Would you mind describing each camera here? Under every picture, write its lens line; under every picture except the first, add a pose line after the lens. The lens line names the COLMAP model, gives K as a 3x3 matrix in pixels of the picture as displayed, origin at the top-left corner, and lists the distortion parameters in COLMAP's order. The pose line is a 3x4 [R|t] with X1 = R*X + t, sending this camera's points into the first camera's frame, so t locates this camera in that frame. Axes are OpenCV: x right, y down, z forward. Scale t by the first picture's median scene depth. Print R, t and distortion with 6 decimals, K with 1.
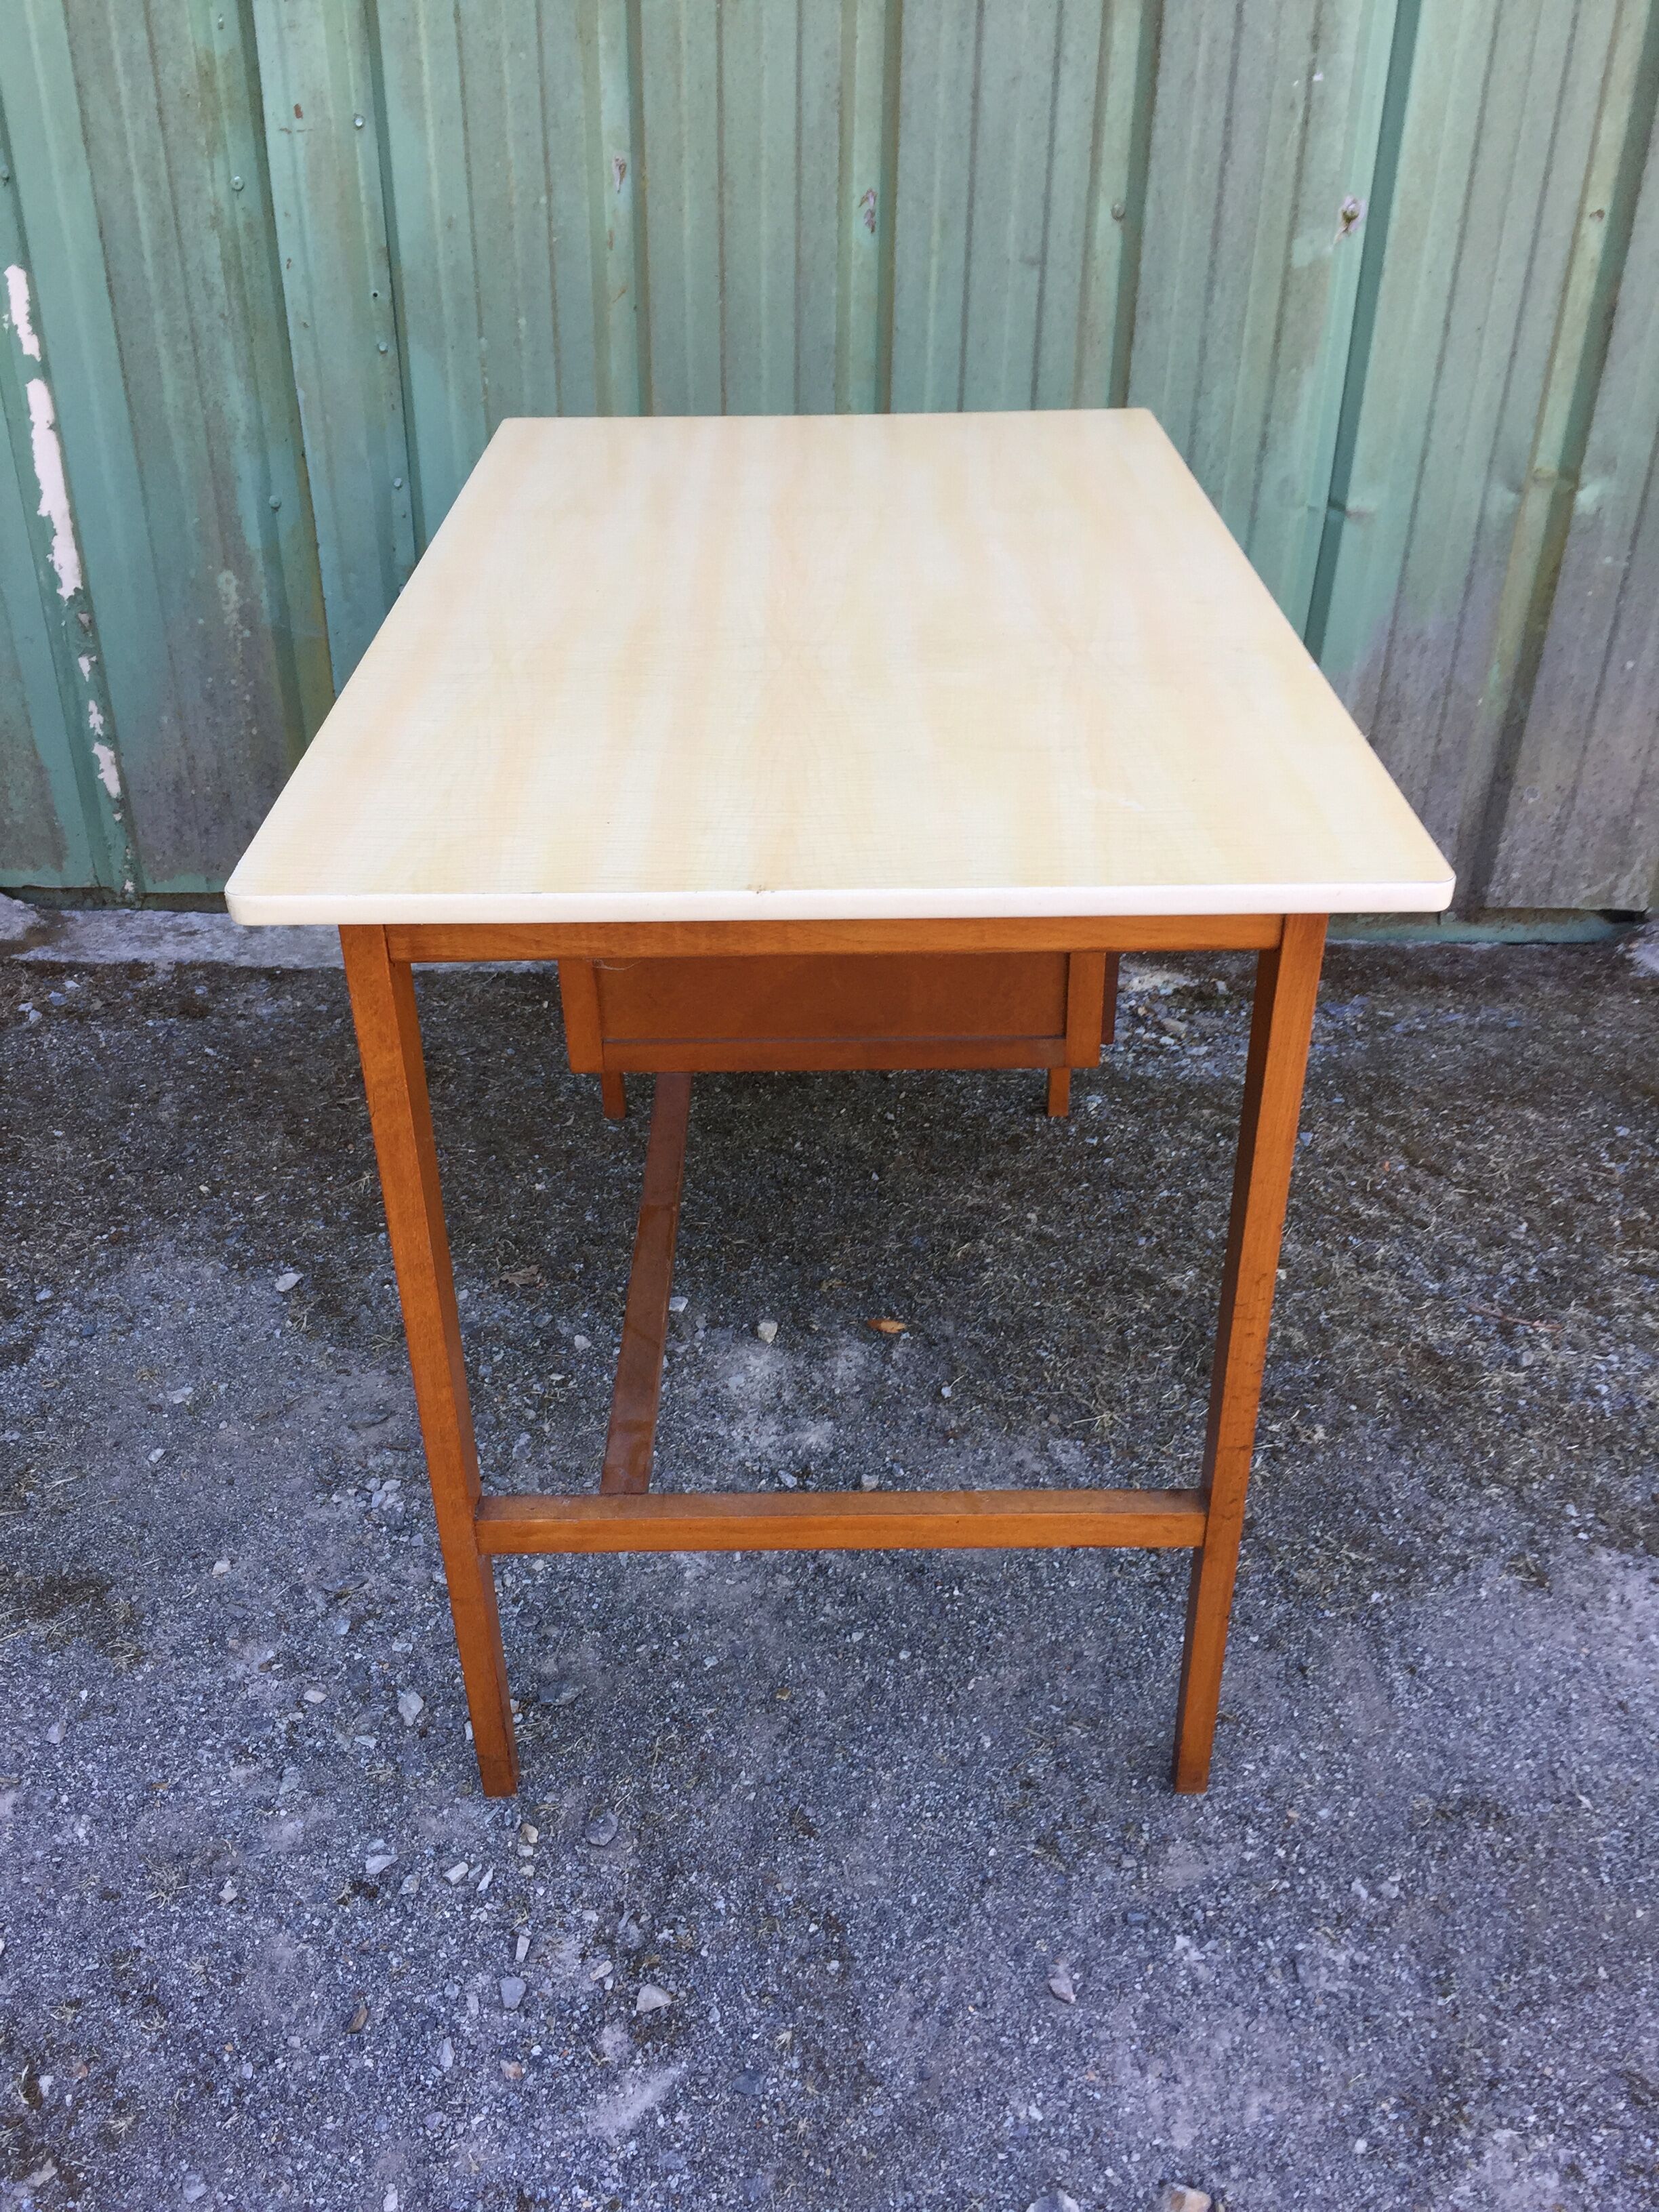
lens RADIAL K [[1906.6, 0, 832.5], [0, 1906.6, 1095.3], [0, 0, 1]] dist [0.085919, -0.114861]
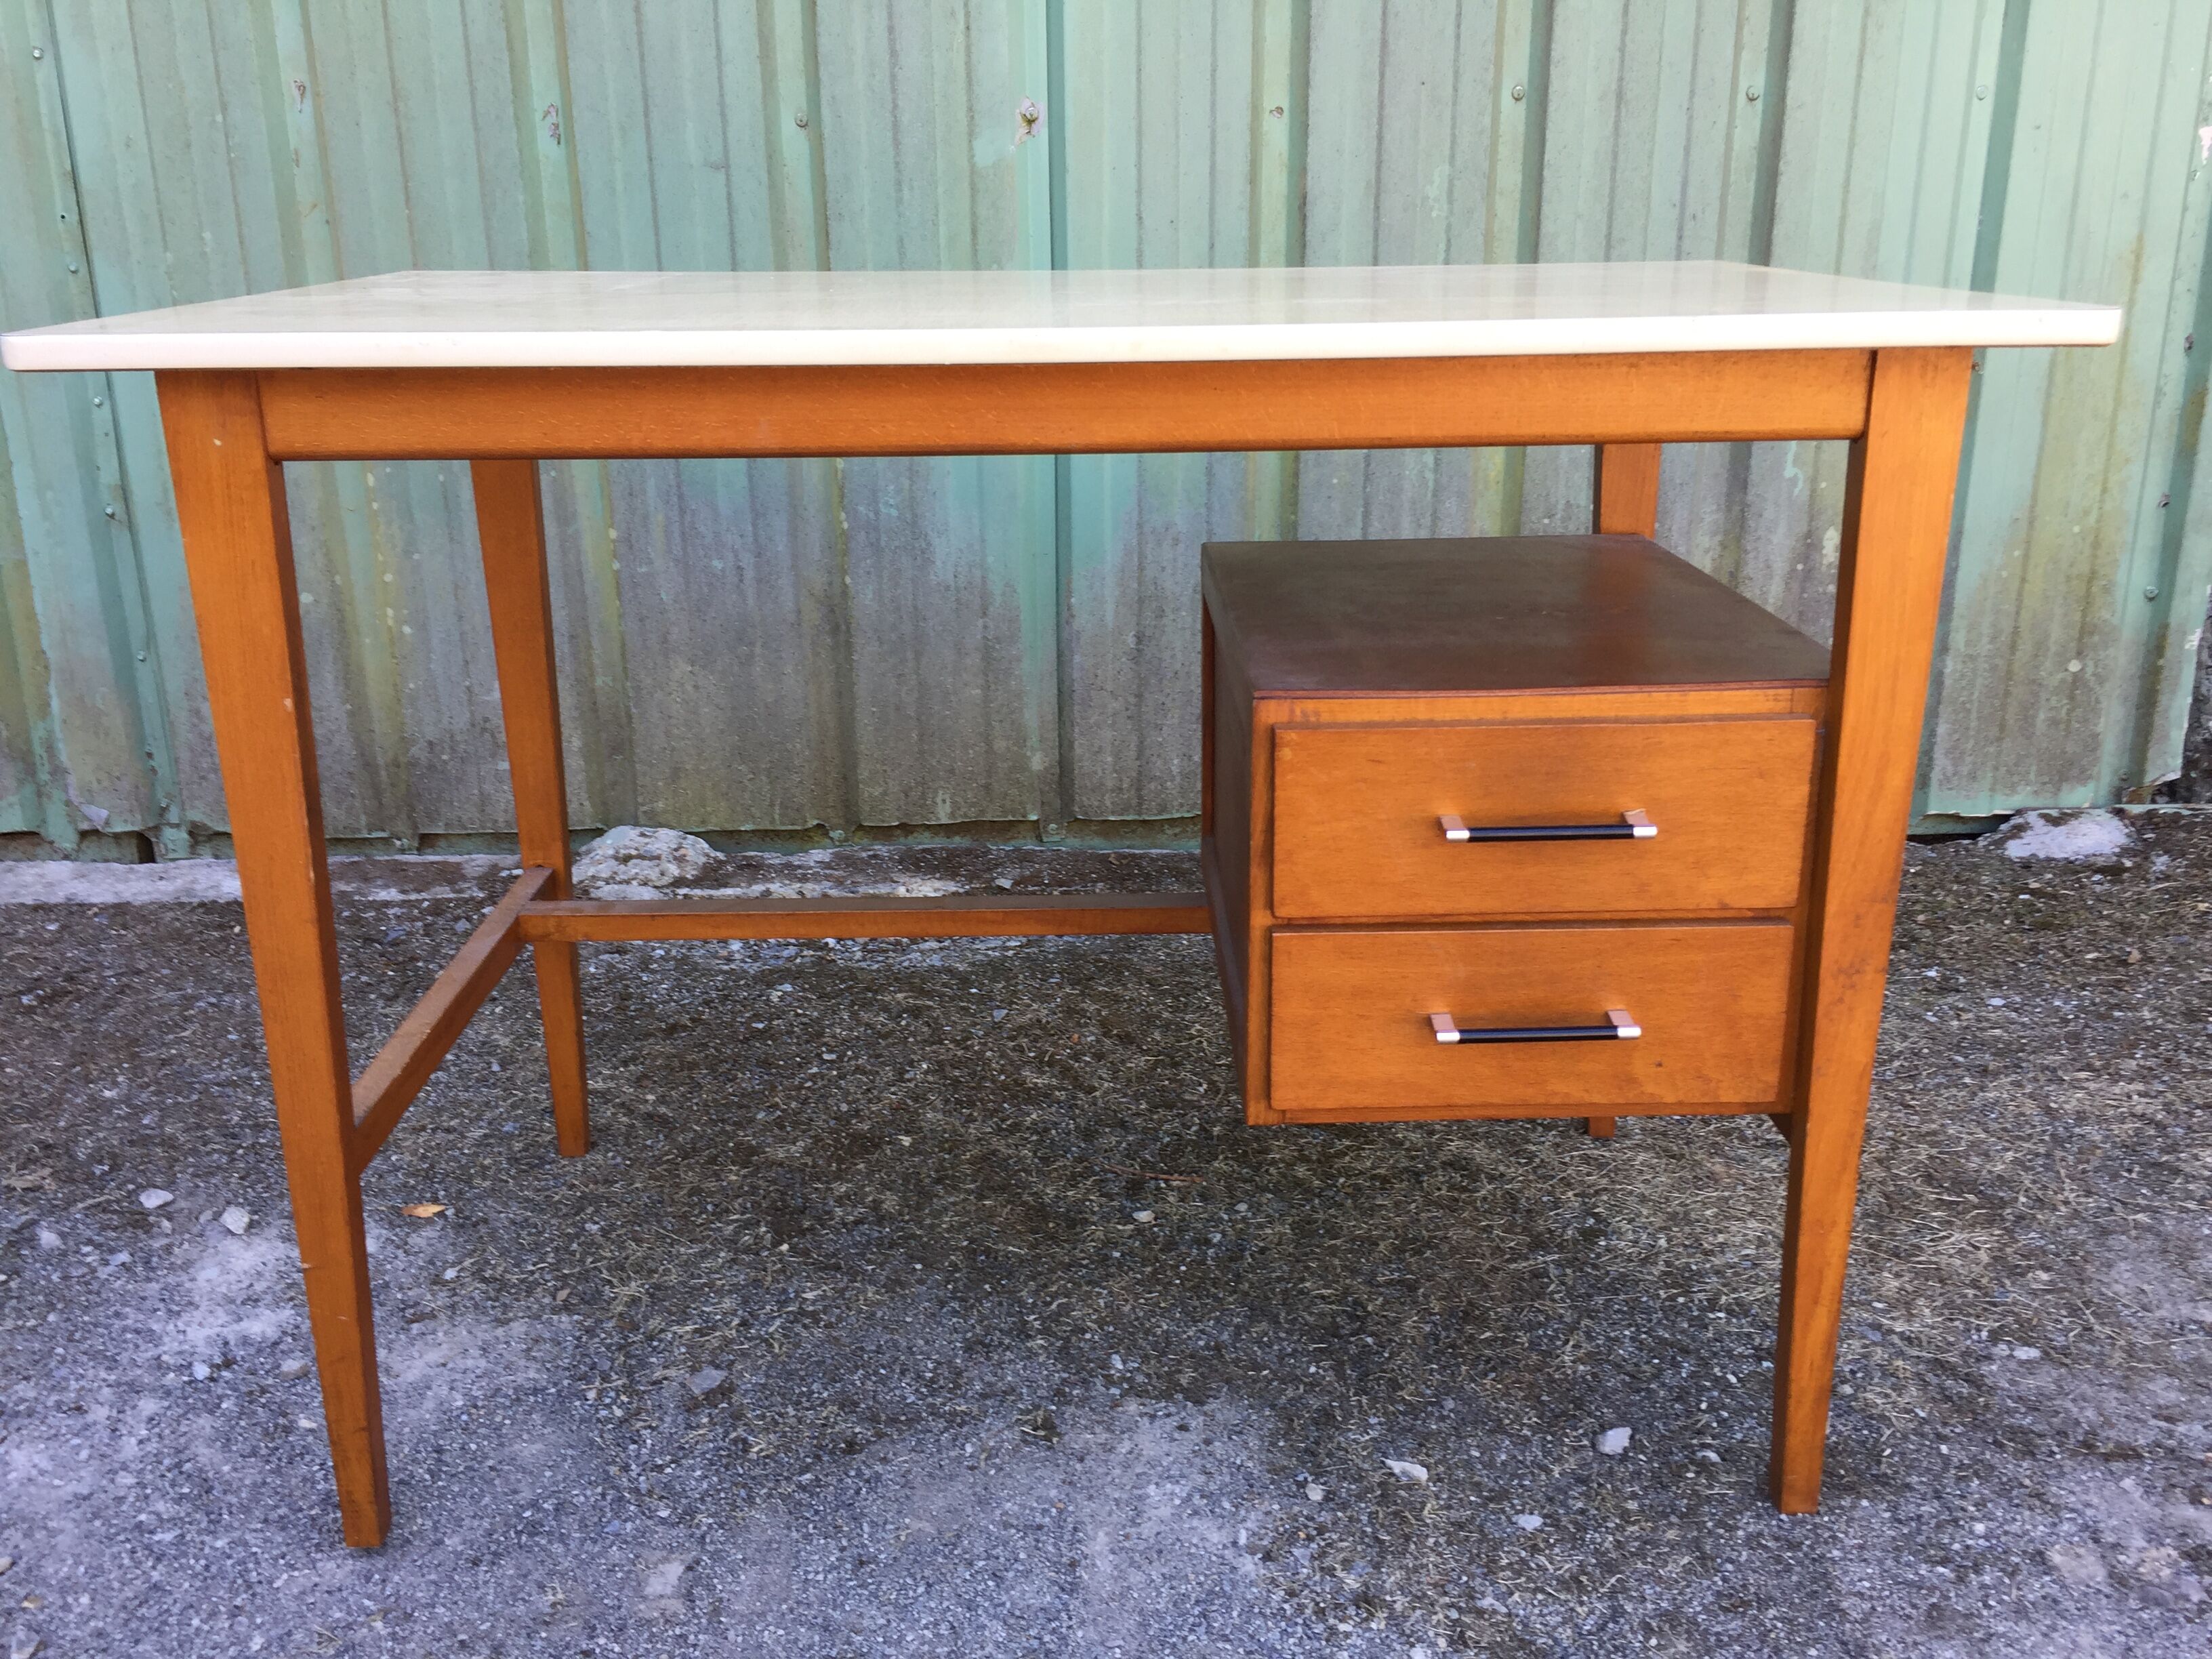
lens RADIAL K [[1891.8, 0, 1107.4], [0, 1891.8, 830.1], [0, 0, 1]] dist [0.066066, -0.075901]
pose [[0.999286, -0.035528, 0.012851, 0.395477], [0.037392, 0.978694, -0.201892, 0.163806], [-0.005404, 0.202228, 0.979323, 0.137246]]
